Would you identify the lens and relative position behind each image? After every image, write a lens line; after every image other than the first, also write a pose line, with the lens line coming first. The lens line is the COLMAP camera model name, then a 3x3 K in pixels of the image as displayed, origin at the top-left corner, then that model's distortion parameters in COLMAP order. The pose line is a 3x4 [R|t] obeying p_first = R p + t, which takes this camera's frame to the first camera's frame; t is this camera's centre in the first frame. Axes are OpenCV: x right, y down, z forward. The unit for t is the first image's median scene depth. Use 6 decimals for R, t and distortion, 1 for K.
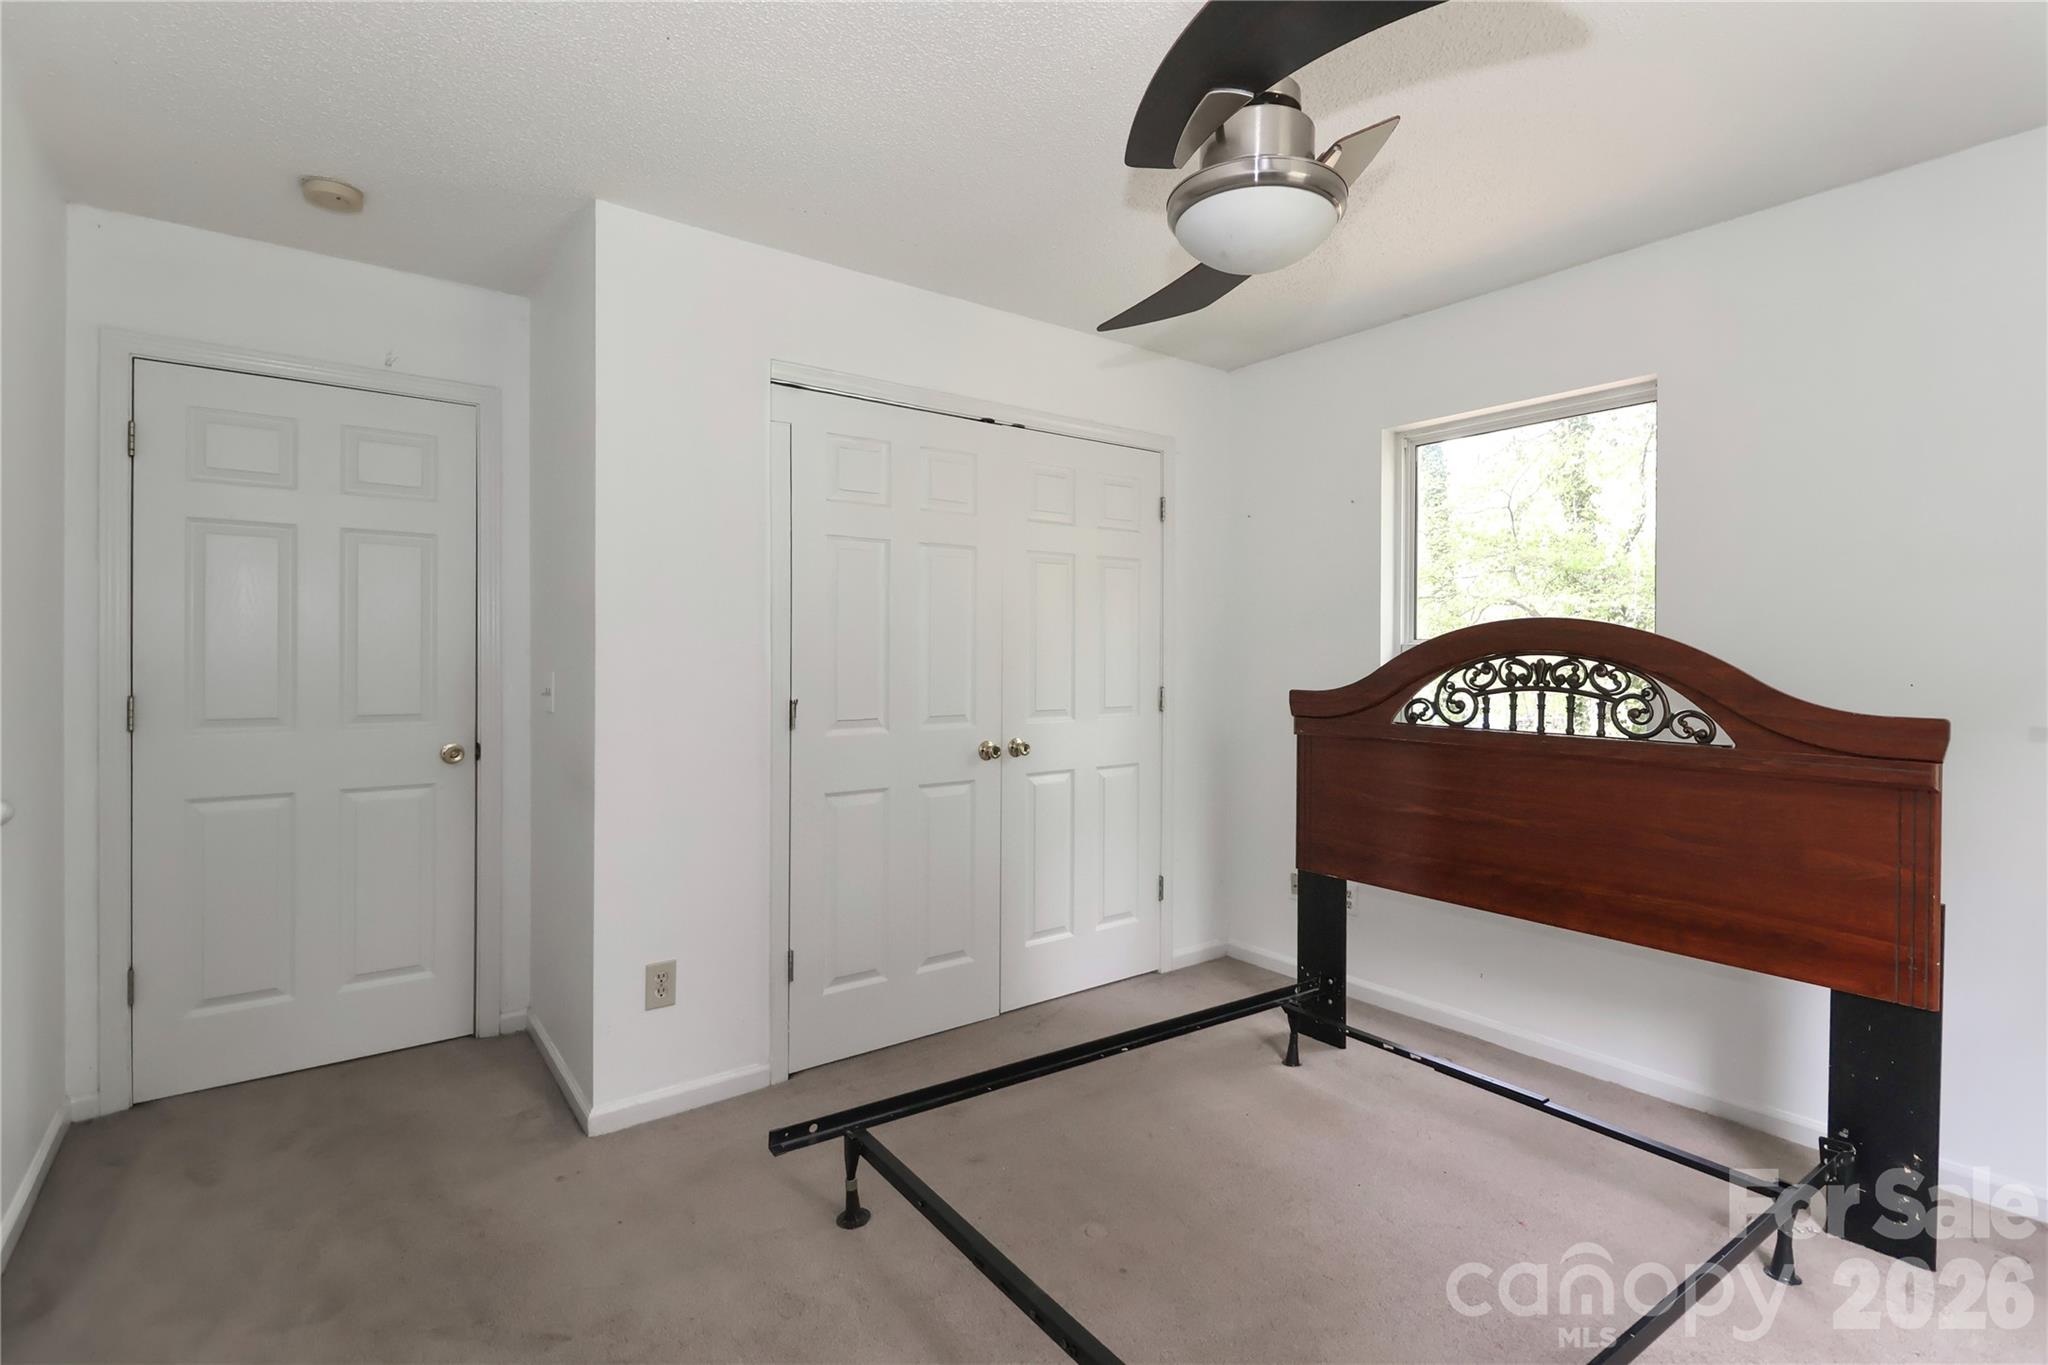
lens RADIAL K [[950.1, 0, 1058.9], [0, 950.1, 651.2], [0, 0, 1]] dist [0.016150, -0.011937]
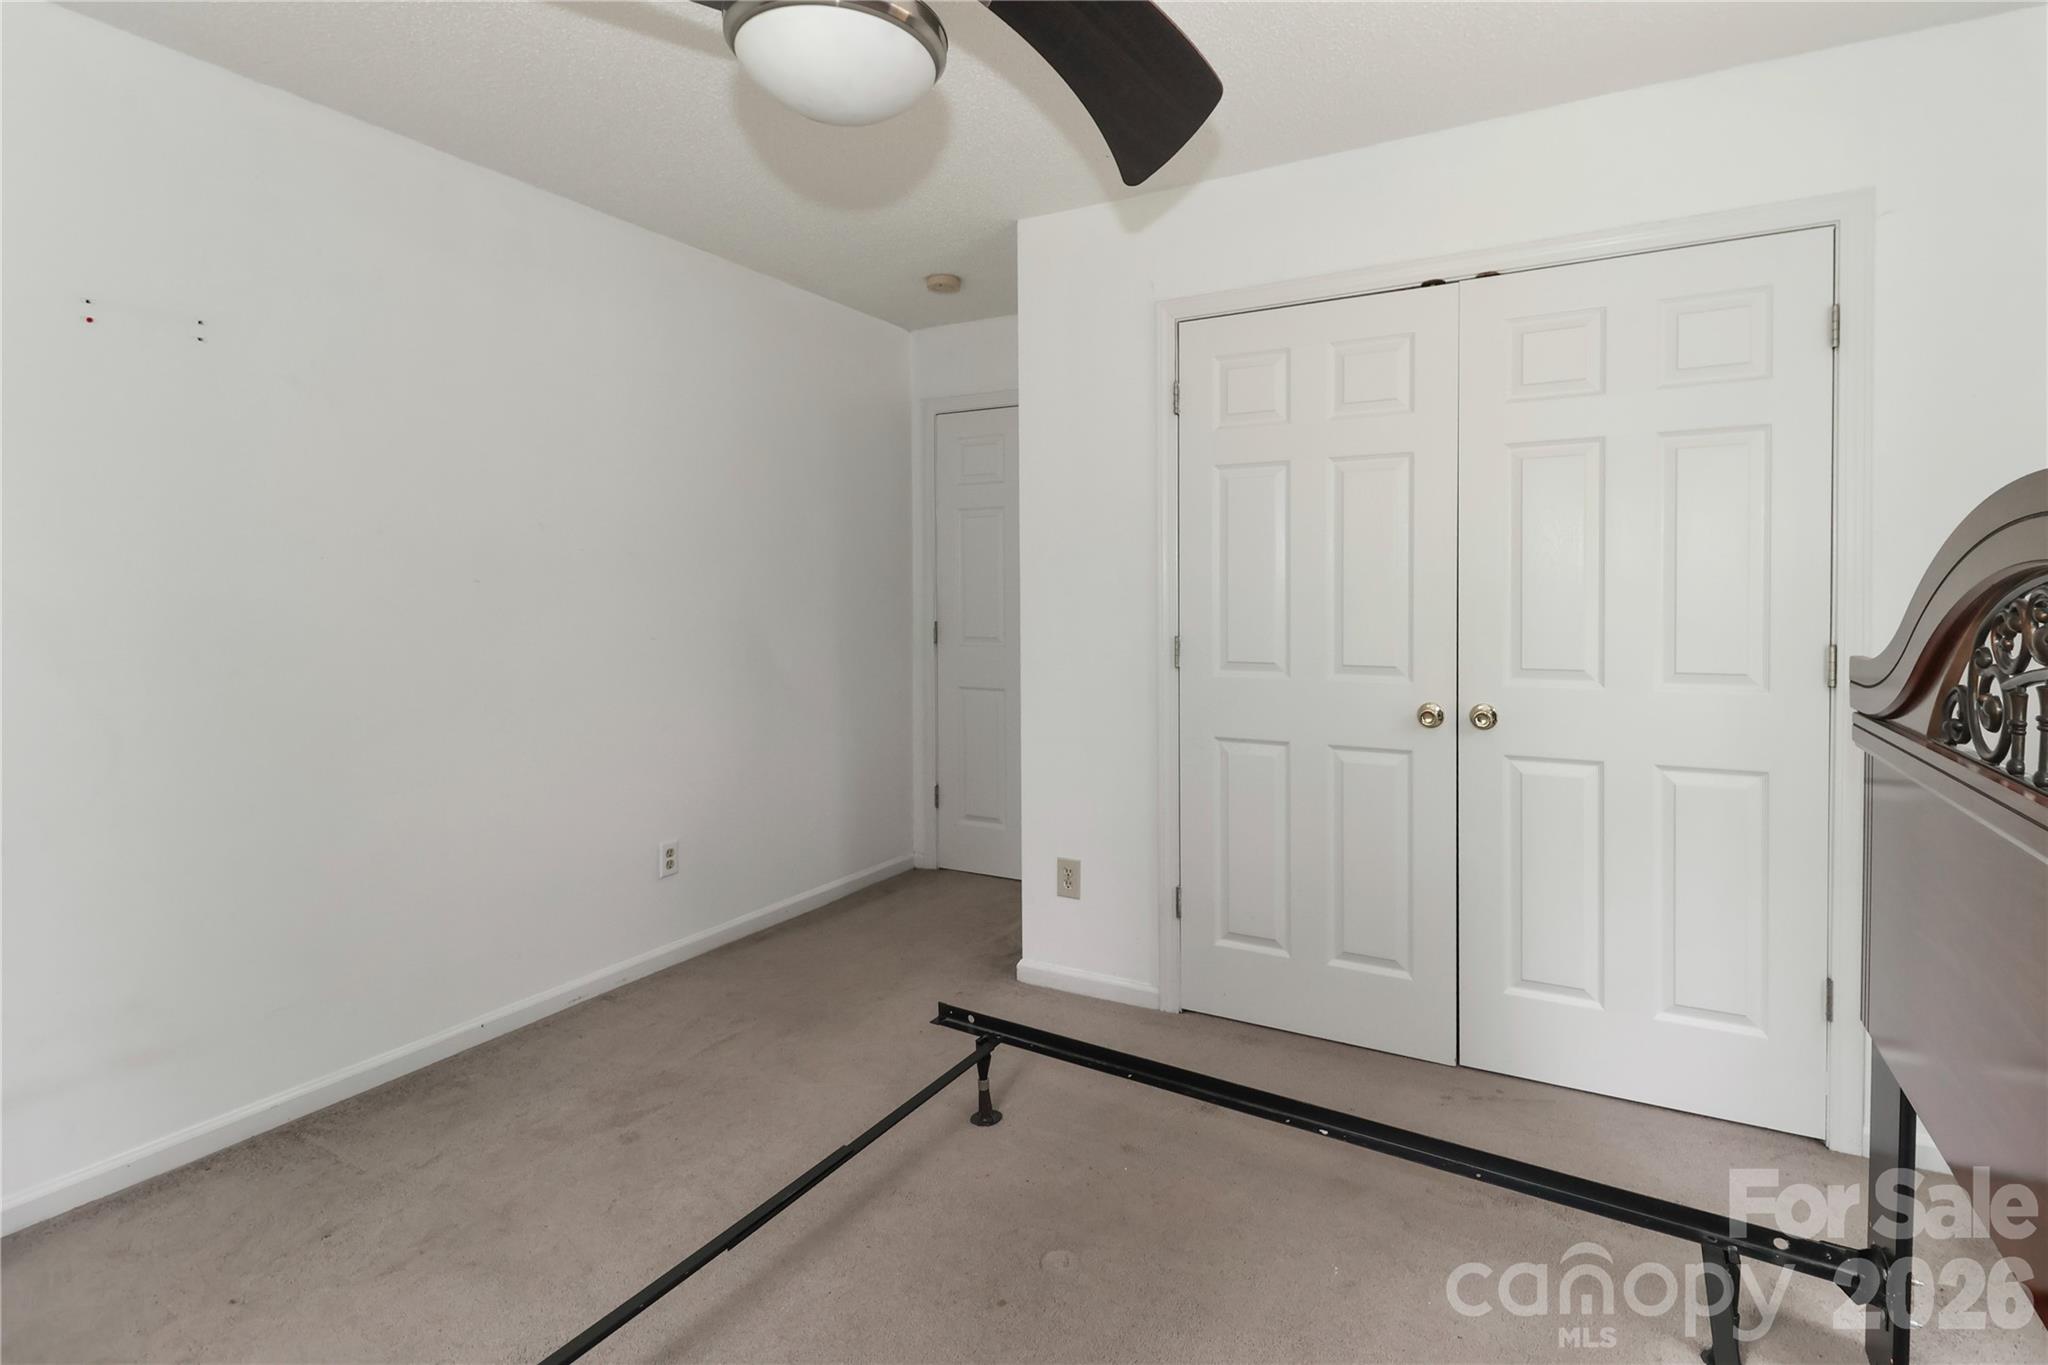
lens RADIAL K [[950.1, 0, 1038.0], [0, 950.1, 616.2], [0, 0, 1]] dist [0.016150, -0.011937]
pose [[0.416670, 0.013370, -0.908959, 0.822896], [0.007095, 0.999814, 0.017959, 0.013715], [0.909030, -0.013932, 0.416498, 0.654623]]
